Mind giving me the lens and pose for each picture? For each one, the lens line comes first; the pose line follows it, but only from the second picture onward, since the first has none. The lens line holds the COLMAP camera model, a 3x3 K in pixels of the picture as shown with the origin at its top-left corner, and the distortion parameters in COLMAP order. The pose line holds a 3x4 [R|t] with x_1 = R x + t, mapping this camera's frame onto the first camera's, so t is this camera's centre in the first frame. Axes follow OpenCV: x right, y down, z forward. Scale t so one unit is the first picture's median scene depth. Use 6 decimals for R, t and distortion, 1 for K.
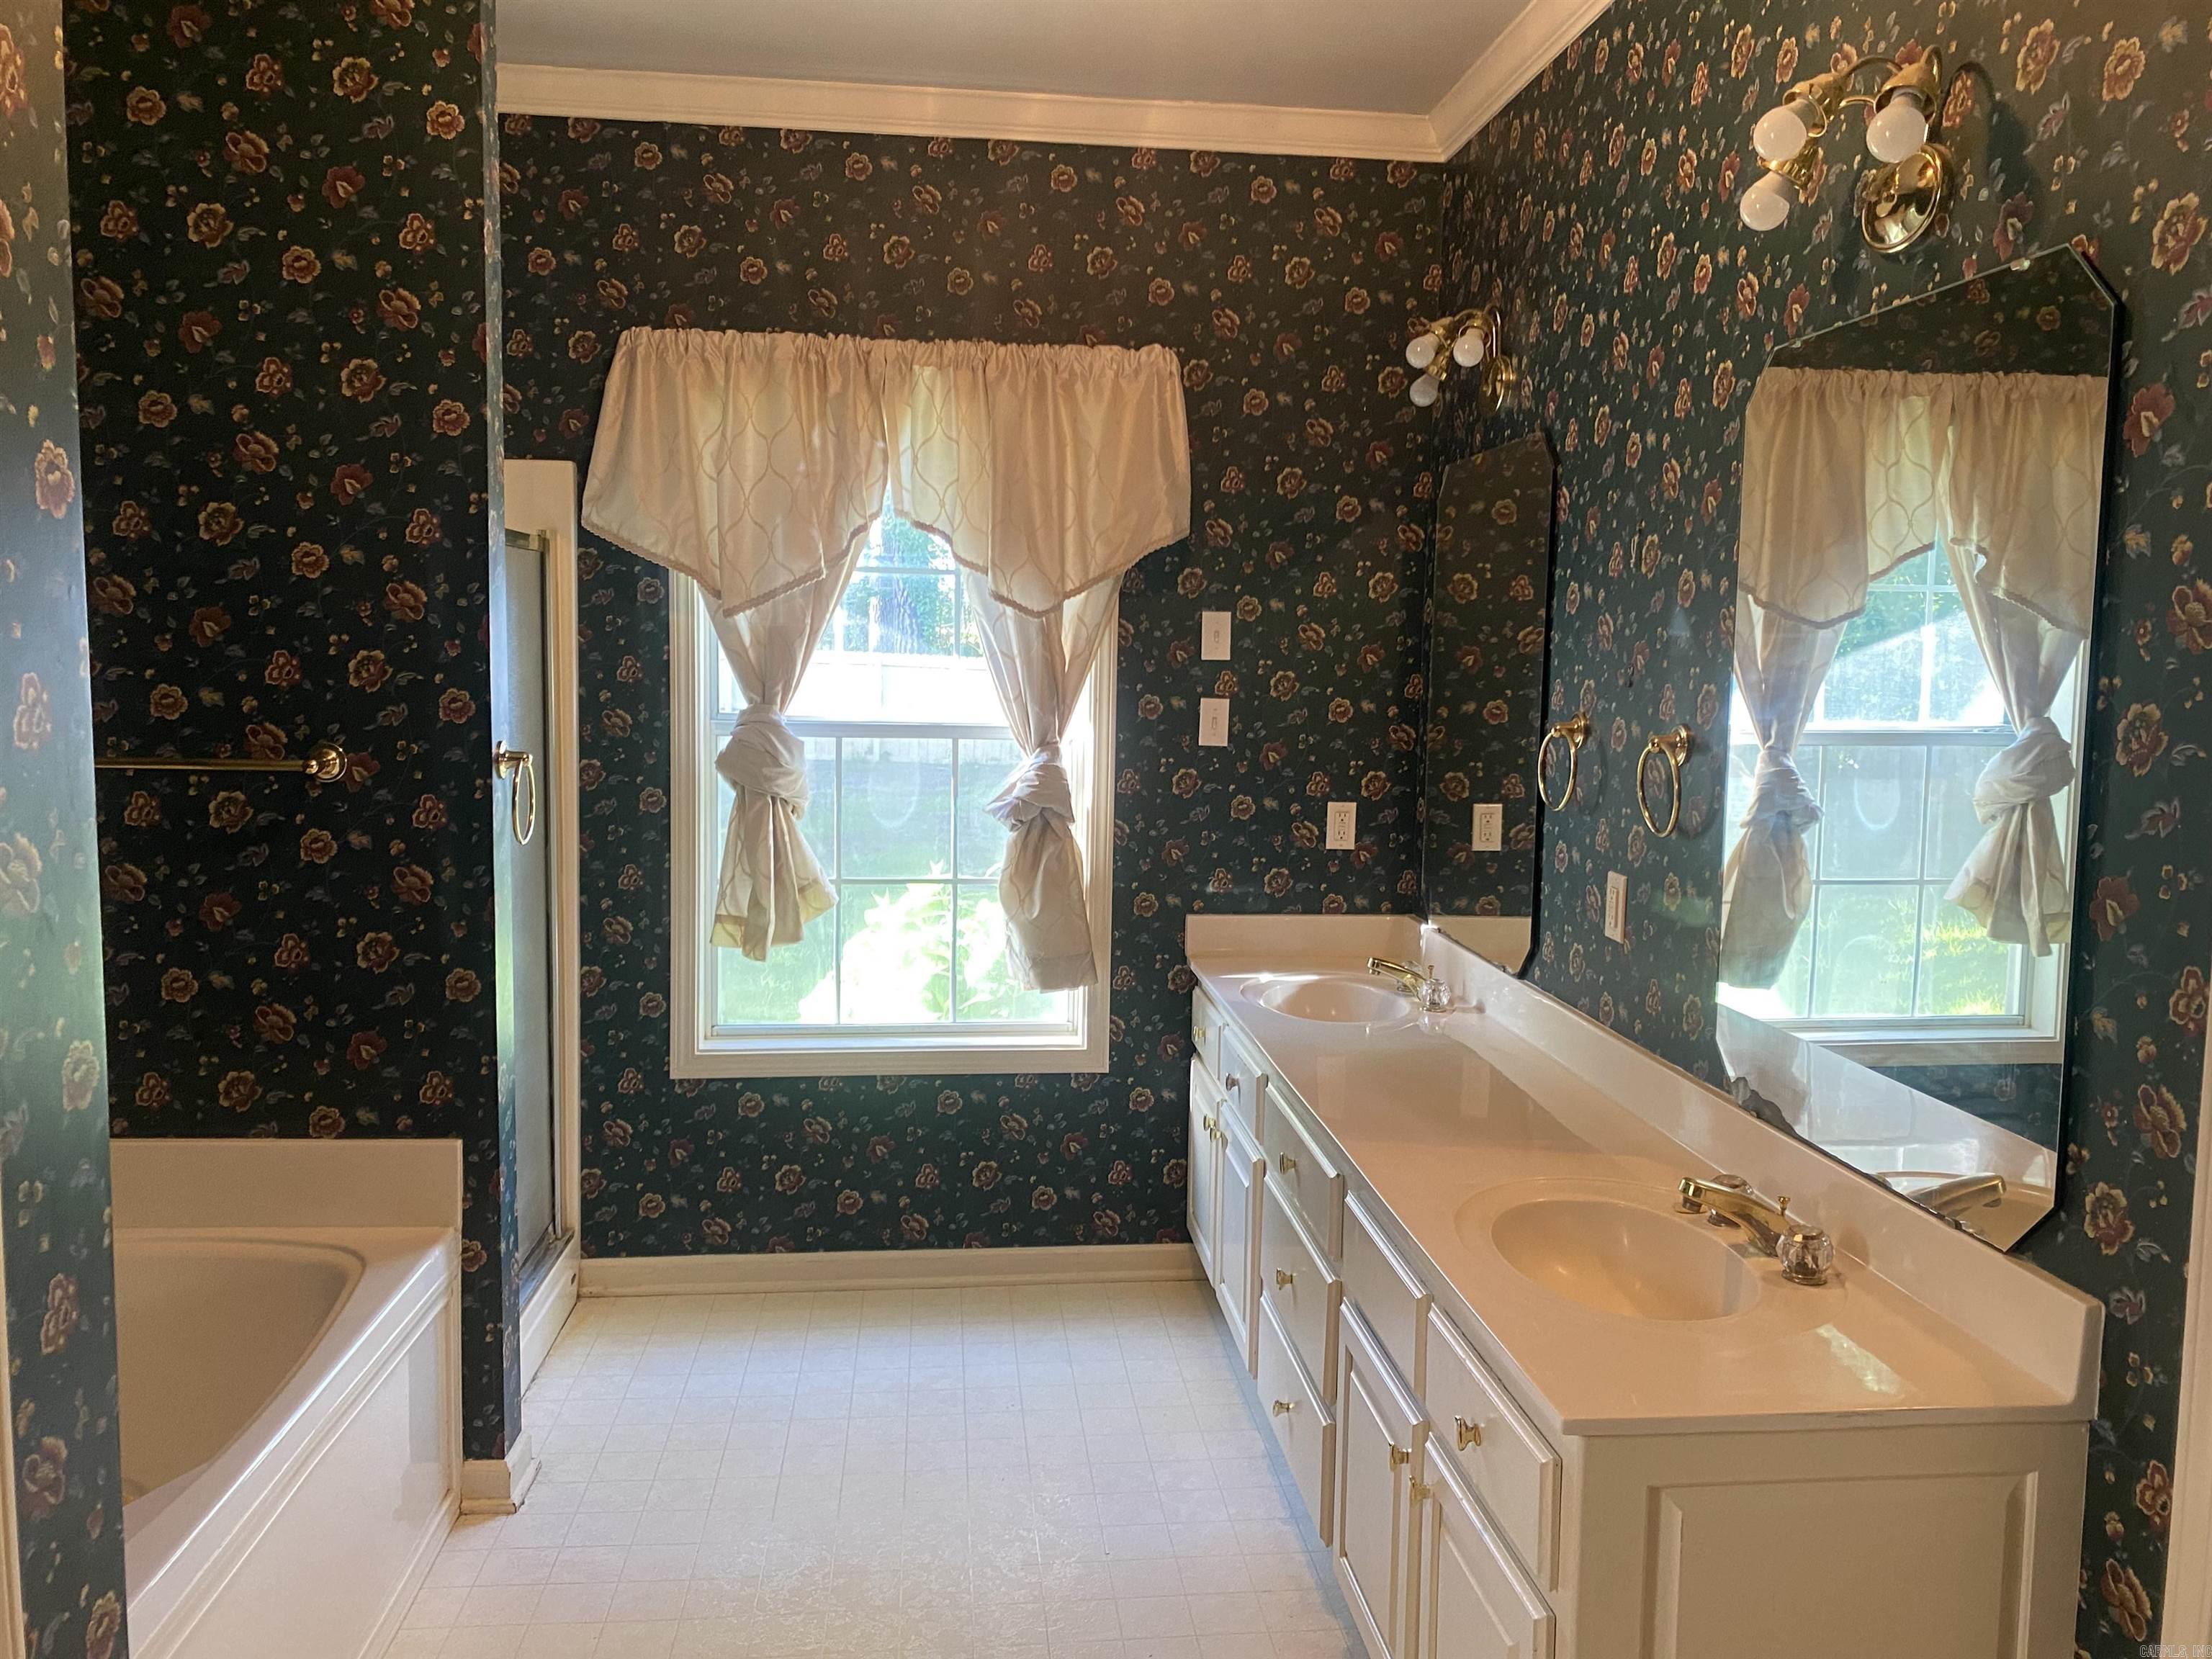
lens RADIAL K [[1672.6, 0, 1111.8], [0, 1672.6, 818.7], [0, 0, 1]] dist [0.182408, -0.288911]
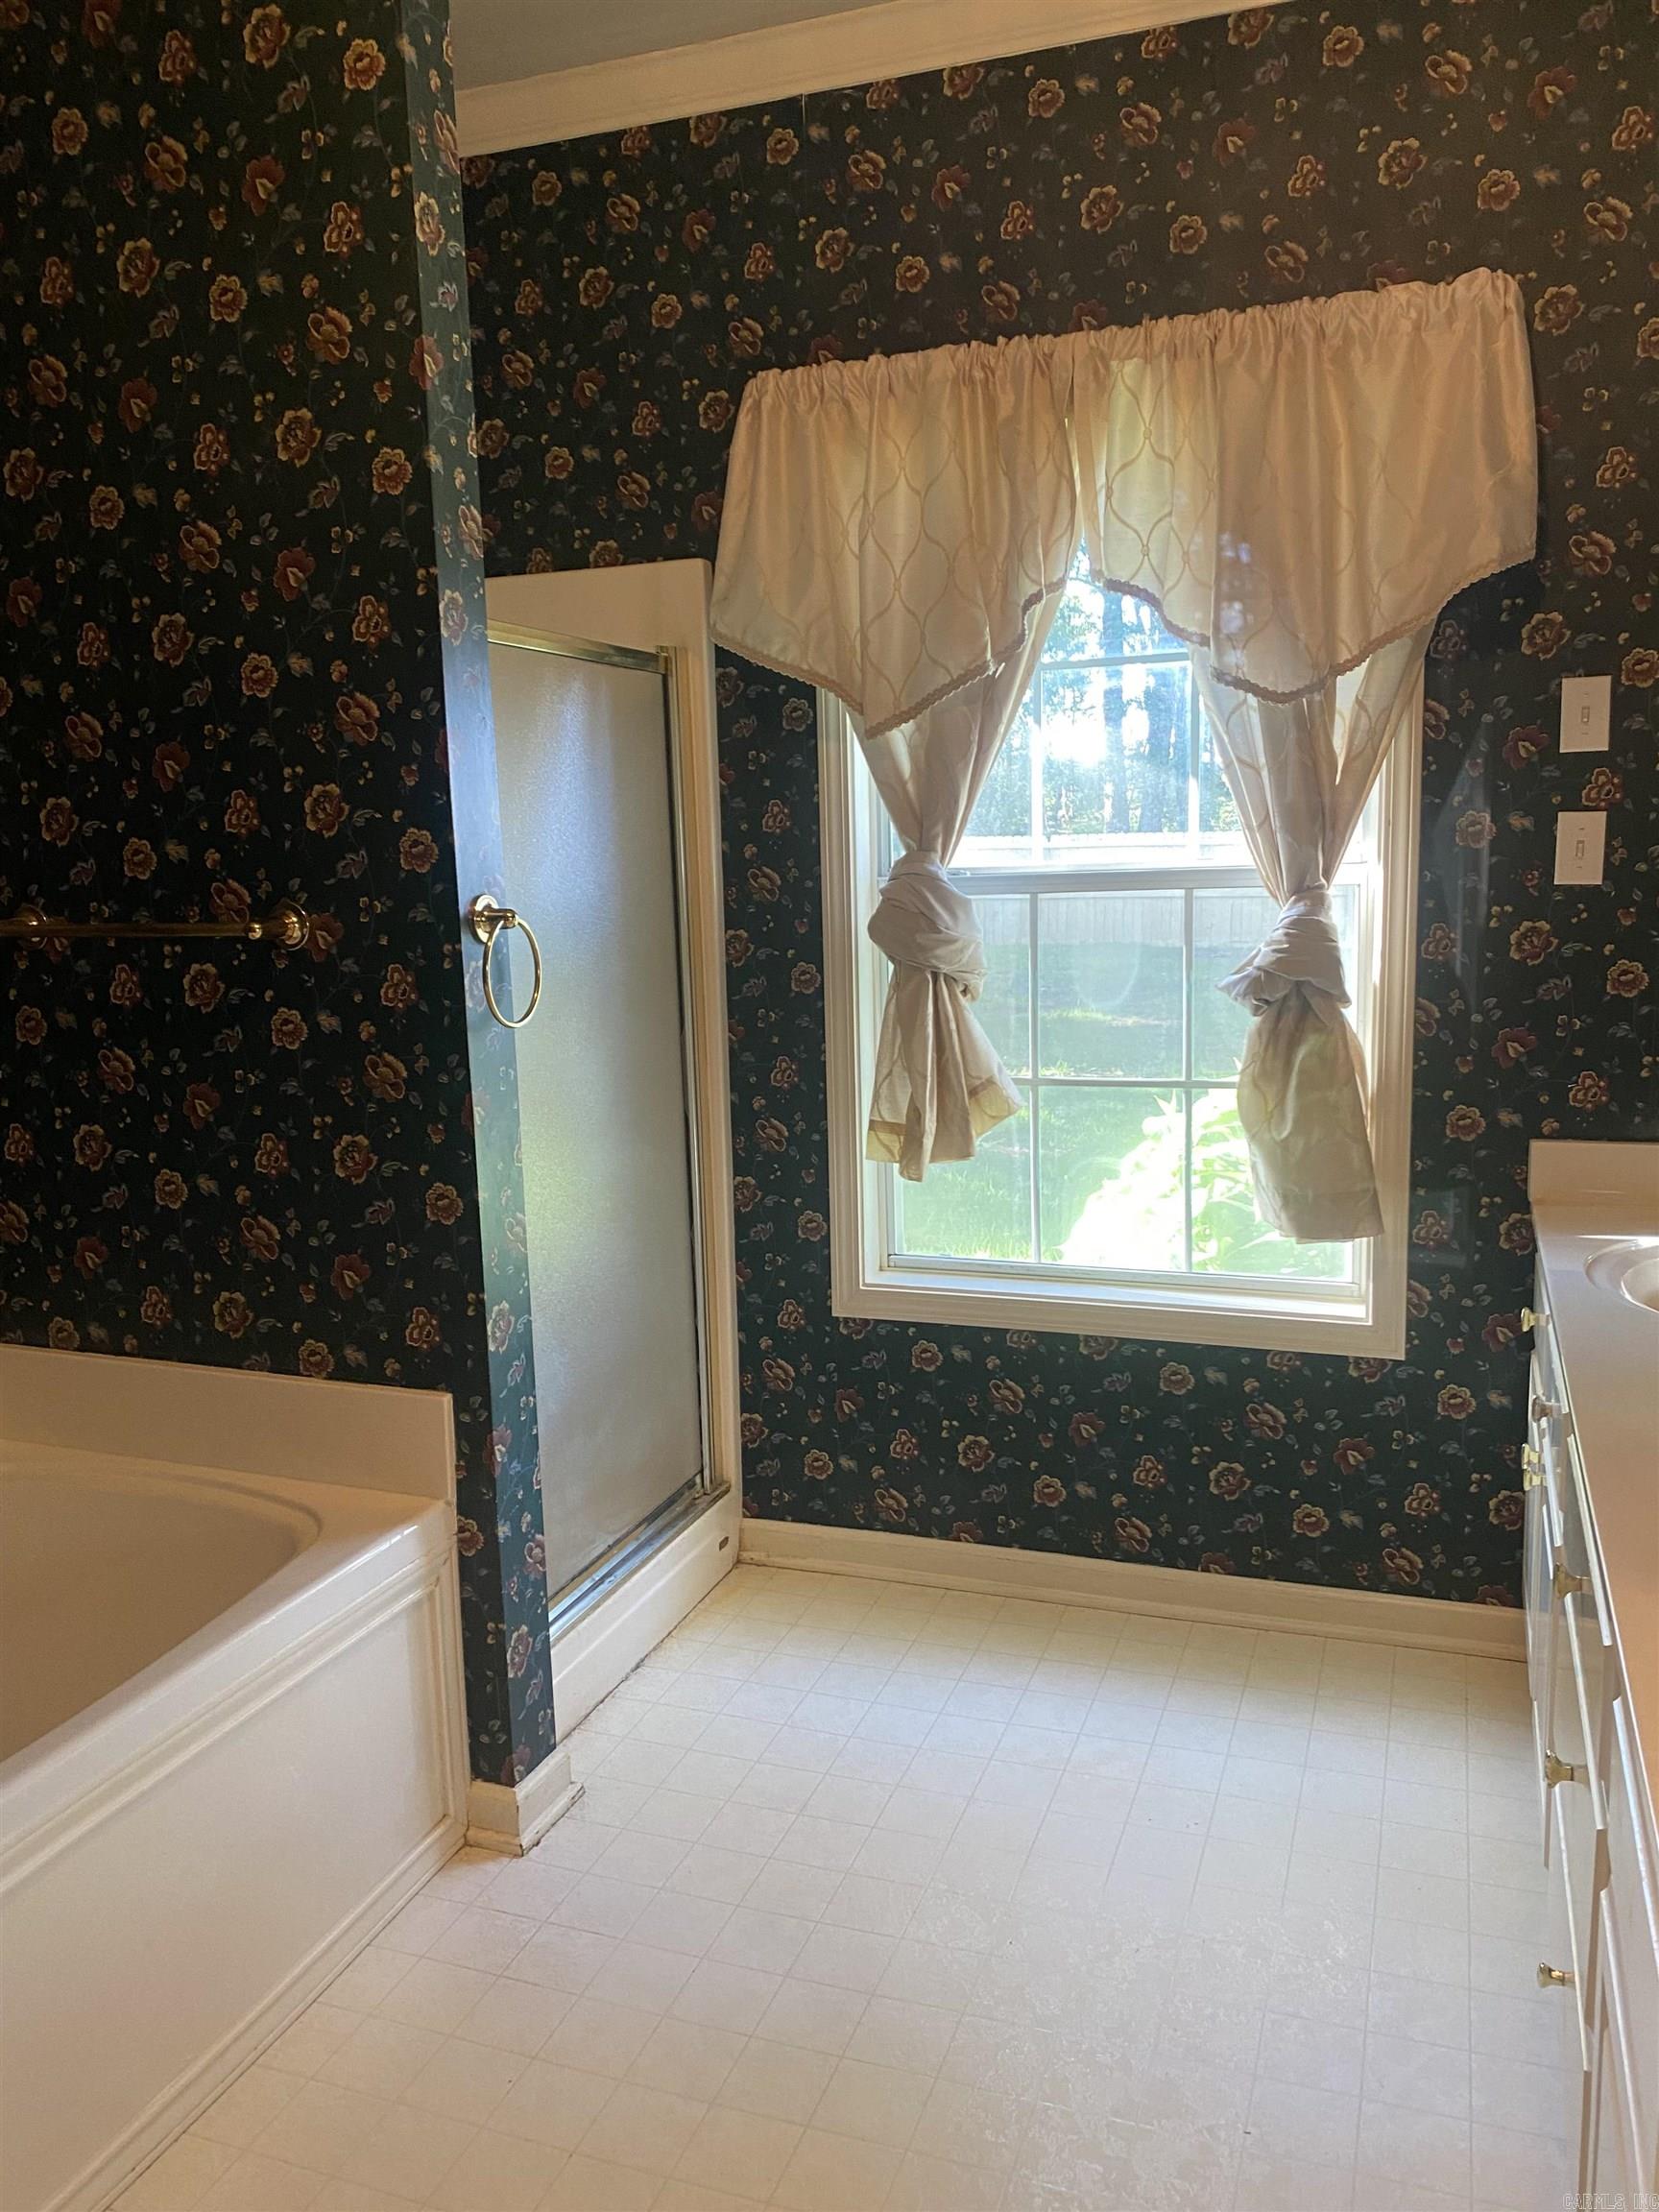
lens RADIAL K [[1678.4, 0, 829.5], [0, 1678.4, 1106.0], [0, 0, 1]] dist [0.095109, -0.137077]
pose [[0.899001, 0.023870, -0.437295, 0.095420], [0.000788, 0.998424, 0.056119, 0.005546], [0.437946, -0.050796, 0.897565, 0.281222]]
